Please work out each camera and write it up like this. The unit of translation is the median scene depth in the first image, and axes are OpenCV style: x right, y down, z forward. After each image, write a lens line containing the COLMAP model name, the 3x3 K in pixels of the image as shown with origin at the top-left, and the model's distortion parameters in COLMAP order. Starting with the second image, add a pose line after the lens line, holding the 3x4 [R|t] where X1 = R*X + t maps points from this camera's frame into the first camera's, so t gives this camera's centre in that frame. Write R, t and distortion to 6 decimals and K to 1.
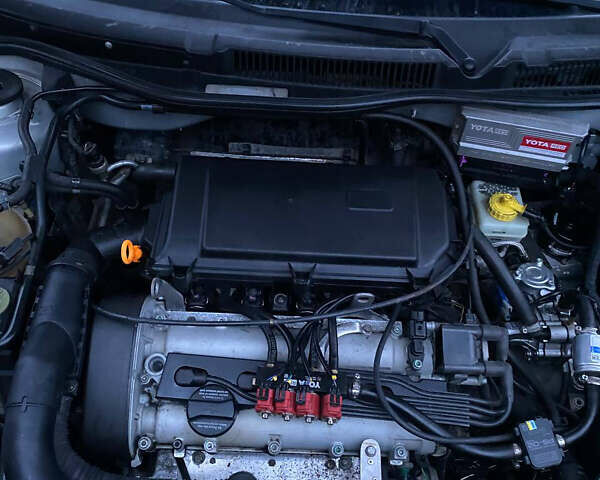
lens RADIAL K [[669.5, 0, 300.0], [0, 669.5, 240.0], [0, 0, 1]] dist [-0.012150, -0.009763]
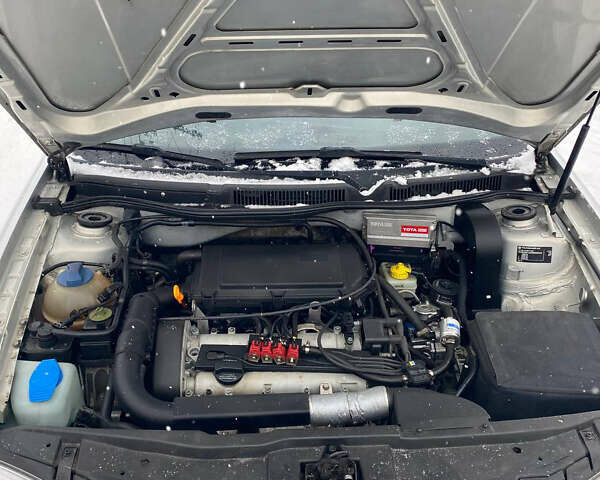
lens RADIAL K [[607.9, 0, 299.5], [0, 607.9, 210.6], [0, 0, 1]] dist [0.144475, -0.393110]
pose [[0.996302, -0.077489, 0.037110, 0.016058], [0.085904, 0.905909, -0.414667, 0.490347], [-0.001486, 0.416321, 0.909216, -0.509902]]
